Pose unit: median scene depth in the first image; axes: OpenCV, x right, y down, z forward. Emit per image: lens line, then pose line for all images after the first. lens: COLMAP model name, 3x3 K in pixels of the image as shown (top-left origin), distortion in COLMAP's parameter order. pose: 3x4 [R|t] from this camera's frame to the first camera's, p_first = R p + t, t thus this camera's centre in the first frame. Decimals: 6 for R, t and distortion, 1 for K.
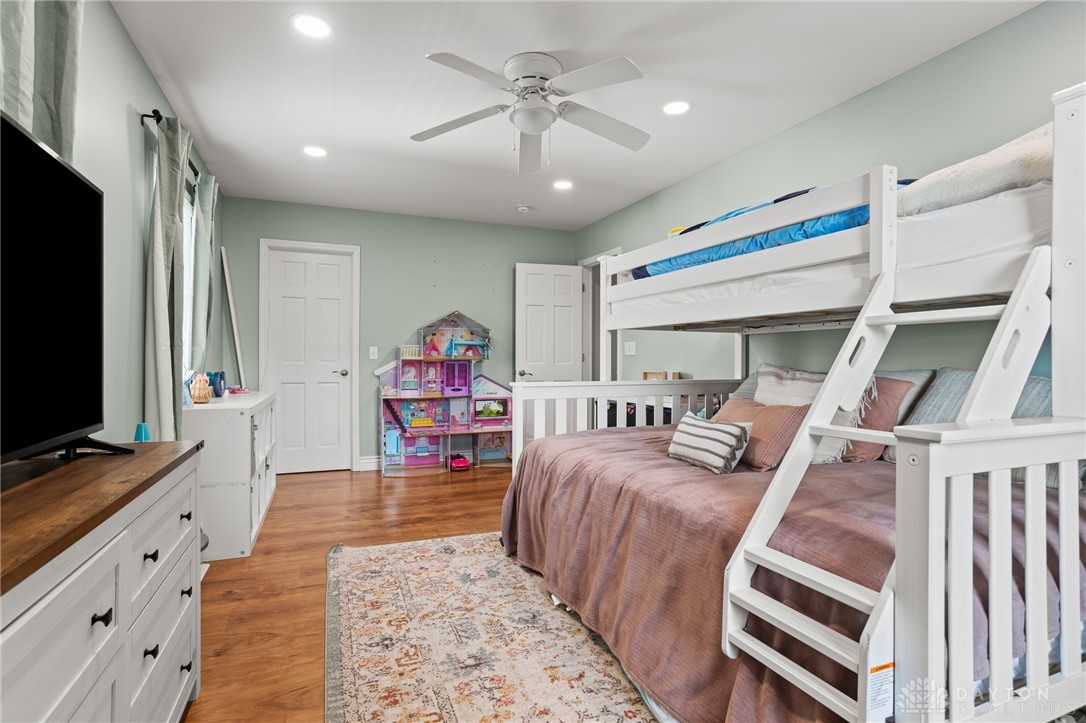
lens RADIAL K [[553.1, 0, 549.5], [0, 553.1, 361.0], [0, 0, 1]] dist [-0.050517, 0.041499]
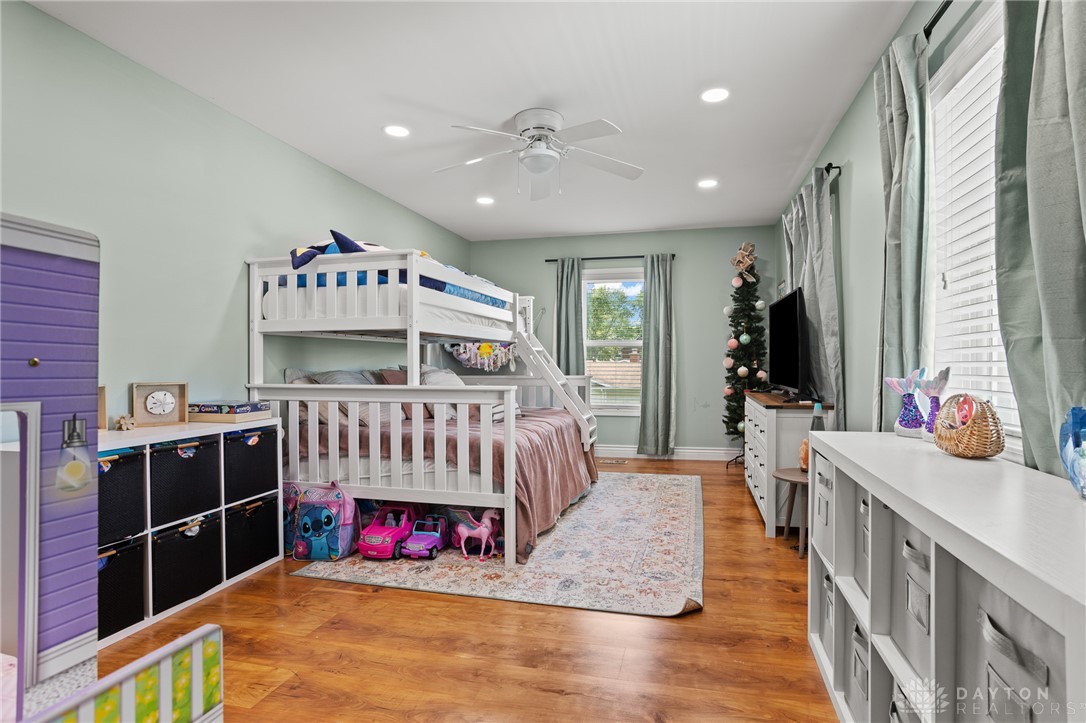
lens RADIAL K [[553.1, 0, 549.5], [0, 553.1, 361.0], [0, 0, 1]] dist [-0.050517, 0.041499]
pose [[-0.794299, 0.001569, 0.607525, -0.800627], [0.001169, 0.999999, -0.001053, -0.005682], [-0.607526, -0.000126, -0.794300, 1.984131]]
